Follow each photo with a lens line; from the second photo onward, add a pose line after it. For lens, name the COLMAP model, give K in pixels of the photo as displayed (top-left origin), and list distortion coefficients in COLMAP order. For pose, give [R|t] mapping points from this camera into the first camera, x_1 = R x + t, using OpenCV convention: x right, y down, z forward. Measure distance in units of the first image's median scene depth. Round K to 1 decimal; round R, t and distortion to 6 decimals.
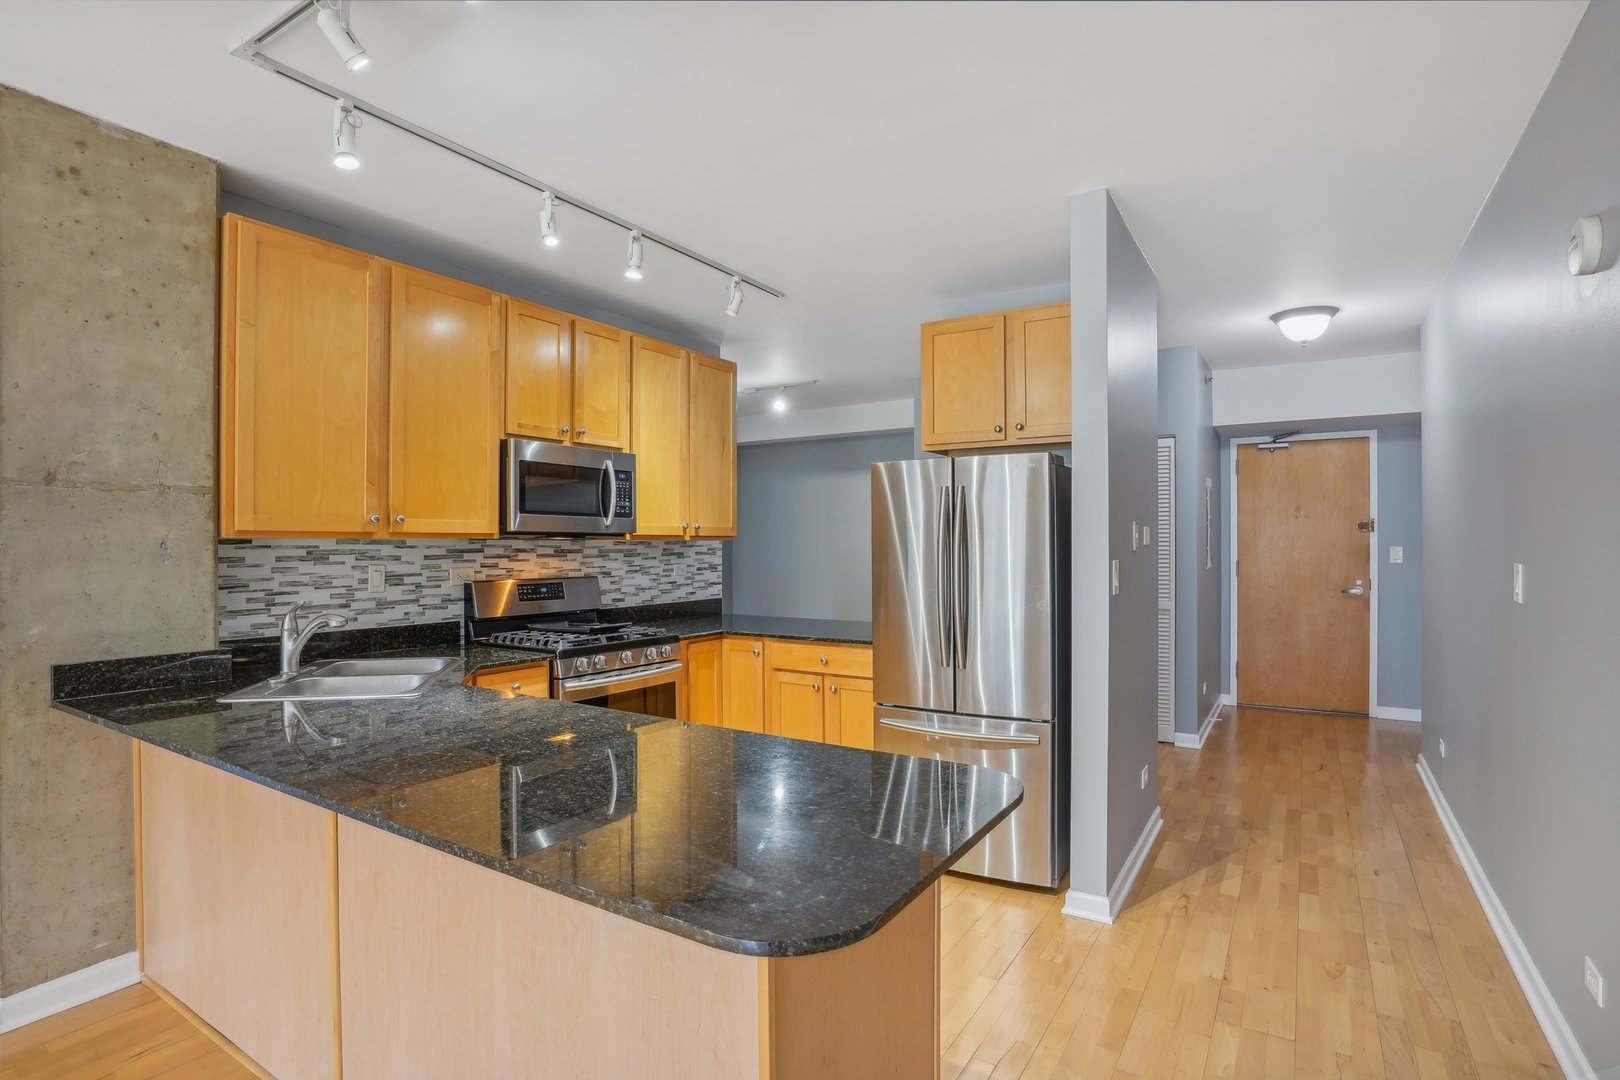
lens RADIAL K [[824.7, 0, 812.2], [0, 824.7, 533.2], [0, 0, 1]] dist [-0.077047, 0.032289]
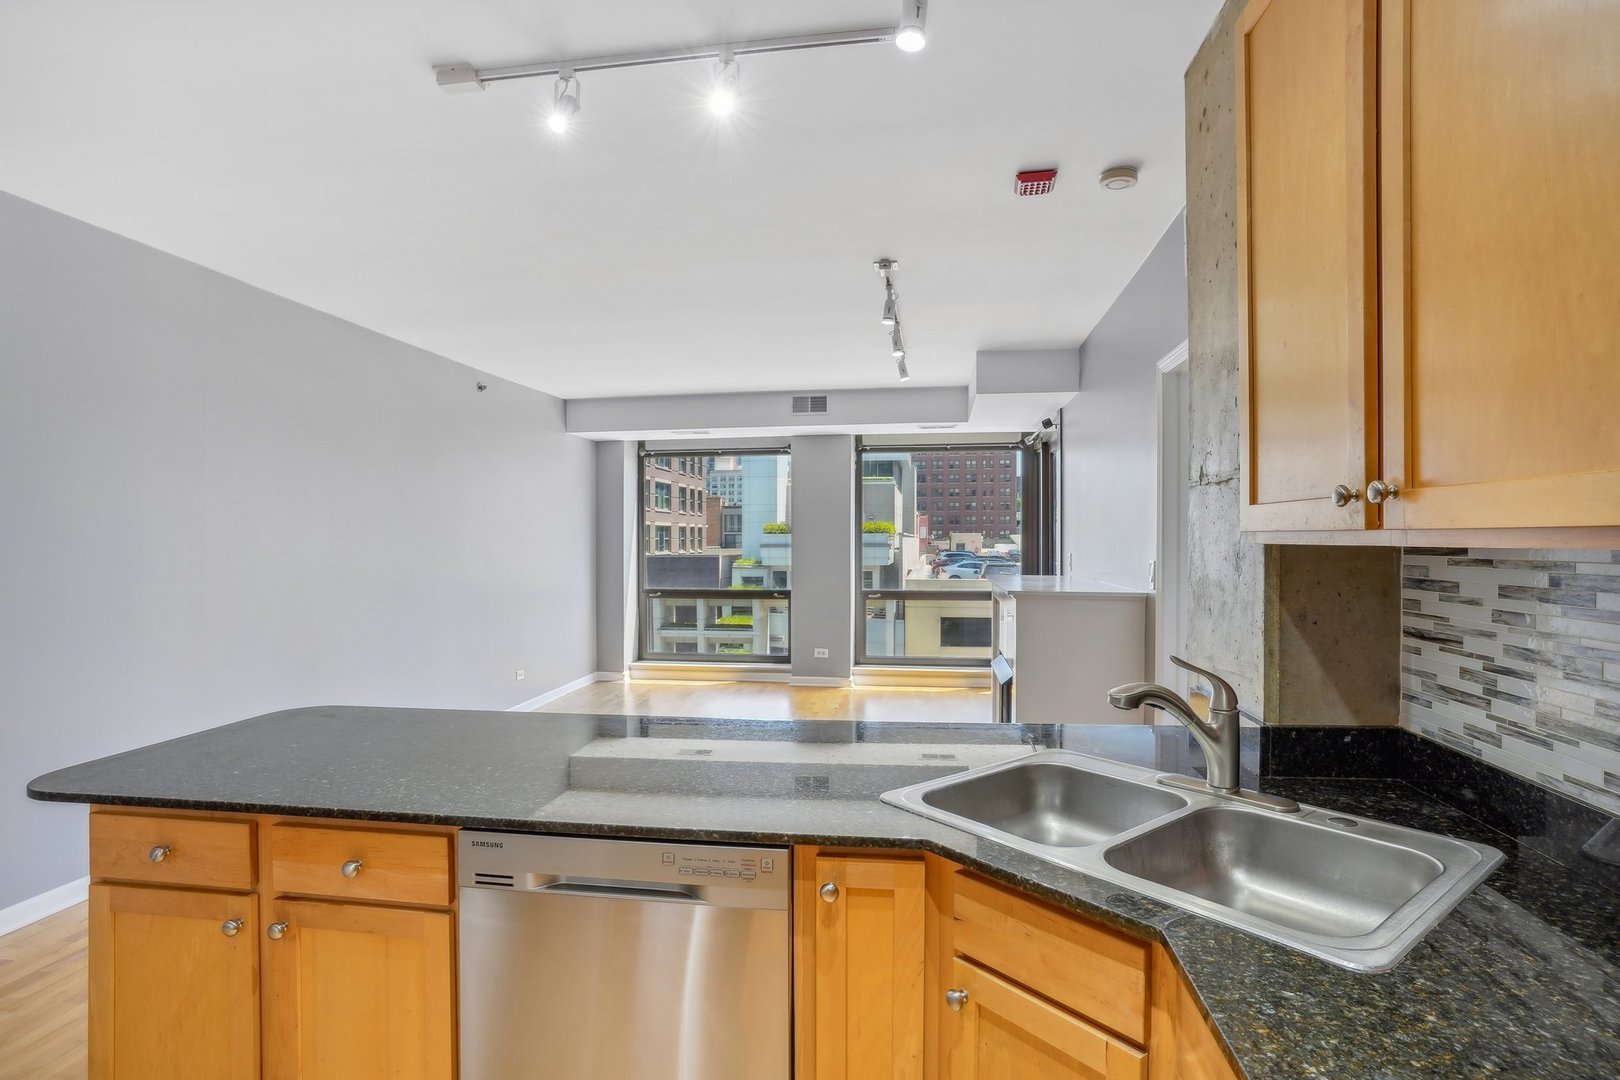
lens RADIAL K [[837.7, 0, 785.4], [0, 837.7, 542.4], [0, 0, 1]] dist [-0.050750, 0.010298]
pose [[-0.927264, 0.006506, -0.374351, -0.119580], [0.009032, 0.999947, -0.004992, 0.003524], [0.374299, -0.008010, -0.927274, 1.083994]]
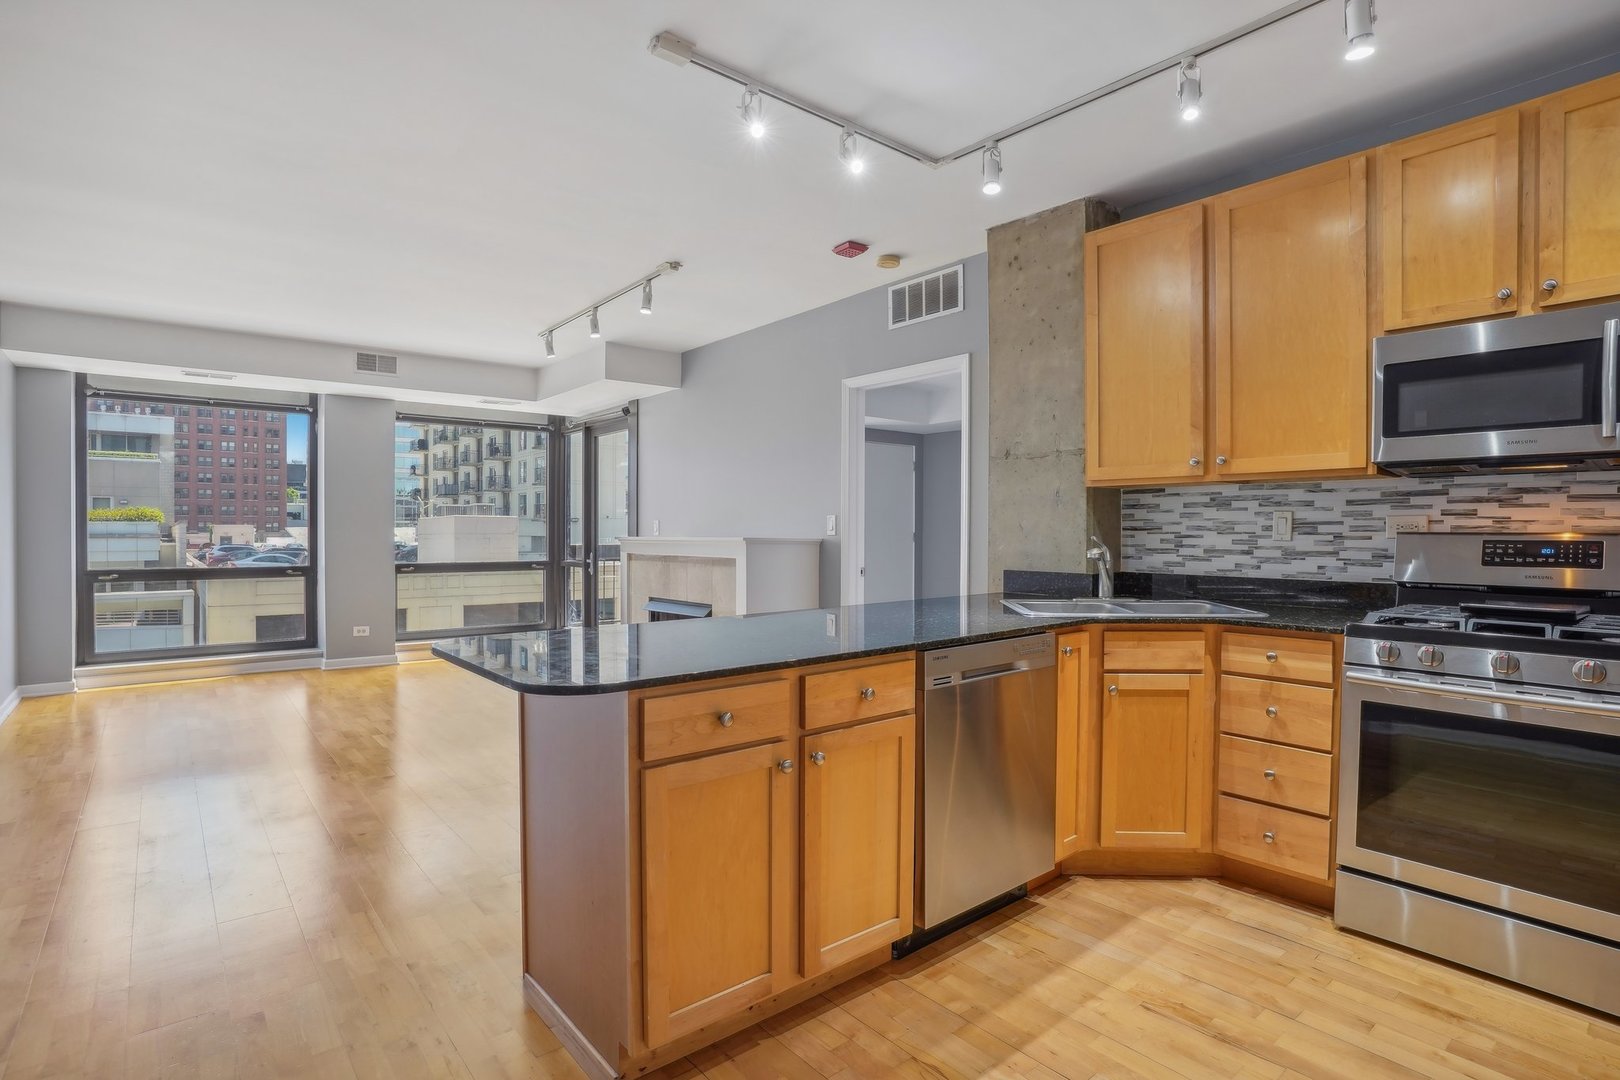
lens RADIAL K [[824.7, 0, 812.1], [0, 824.7, 543.8], [0, 0, 1]] dist [-0.077047, 0.032289]
pose [[-0.318266, 0.013455, -0.947906, 0.488888], [0.008997, 0.999897, 0.011172, 0.058770], [0.947959, -0.004973, -0.318355, 0.744454]]
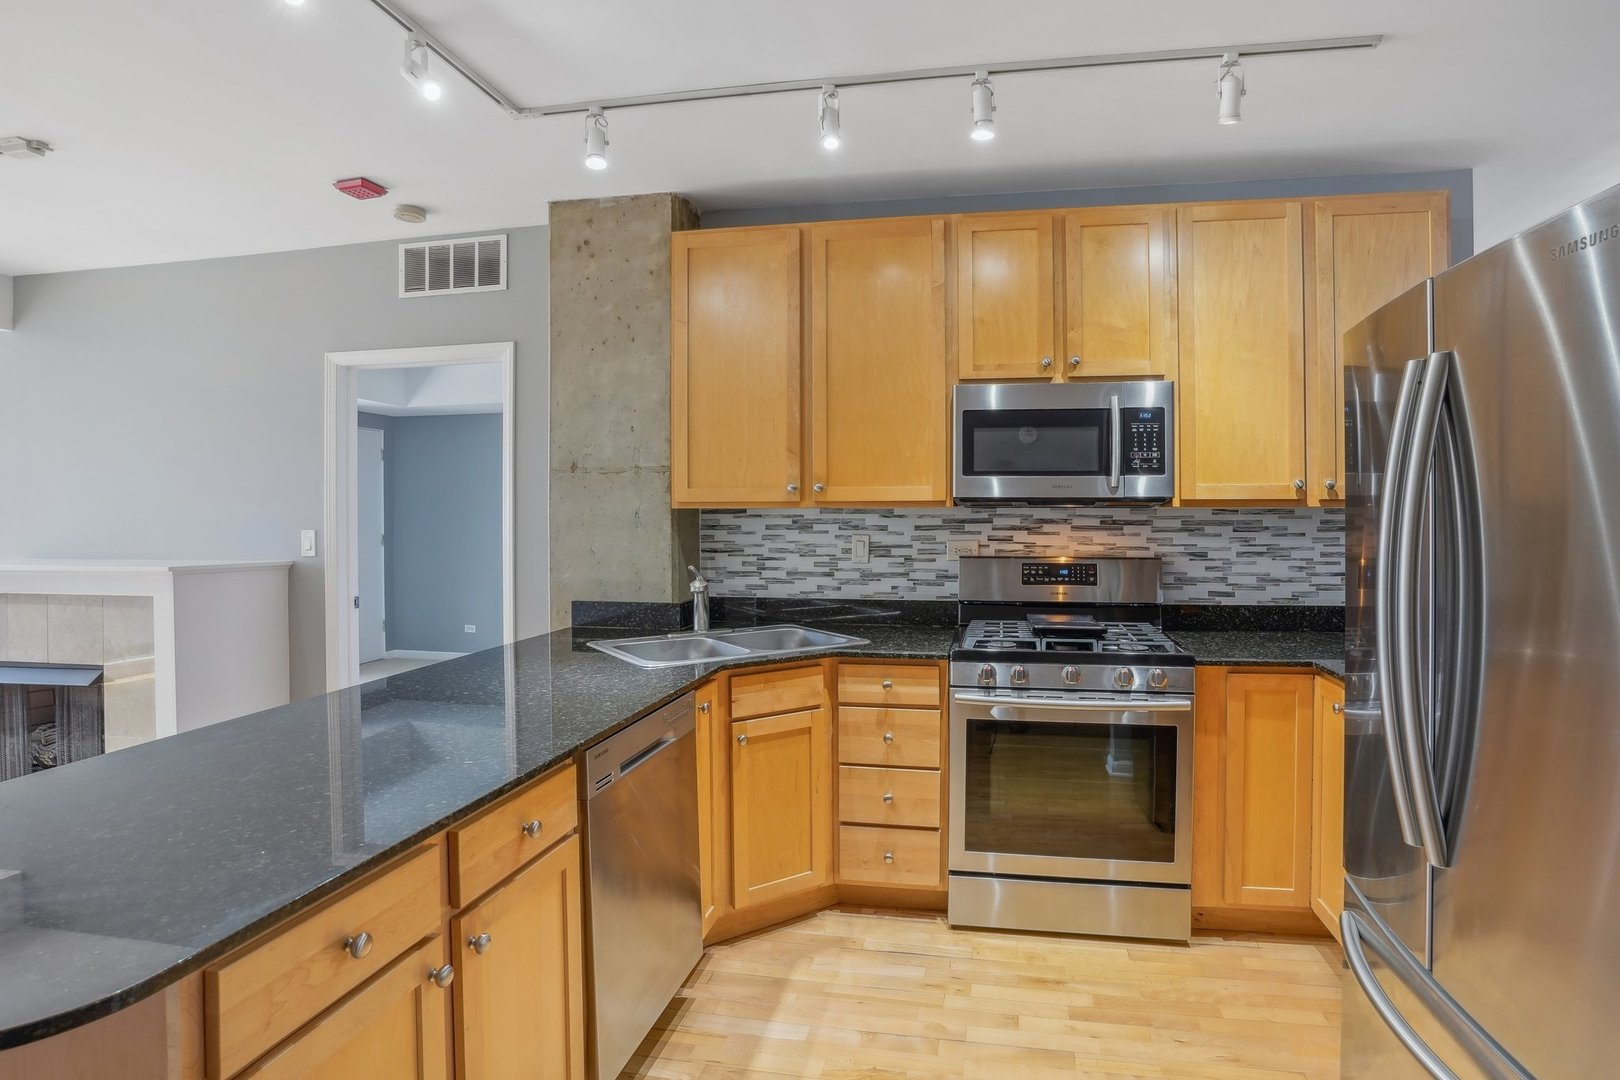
lens RADIAL K [[824.7, 0, 857.2], [0, 824.7, 519.9], [0, 0, 1]] dist [-0.077047, 0.032289]
pose [[0.375472, 0.005967, -0.926815, 0.366920], [0.013036, 0.999846, 0.011718, 0.008902], [0.926742, -0.016482, 0.375336, 0.592306]]
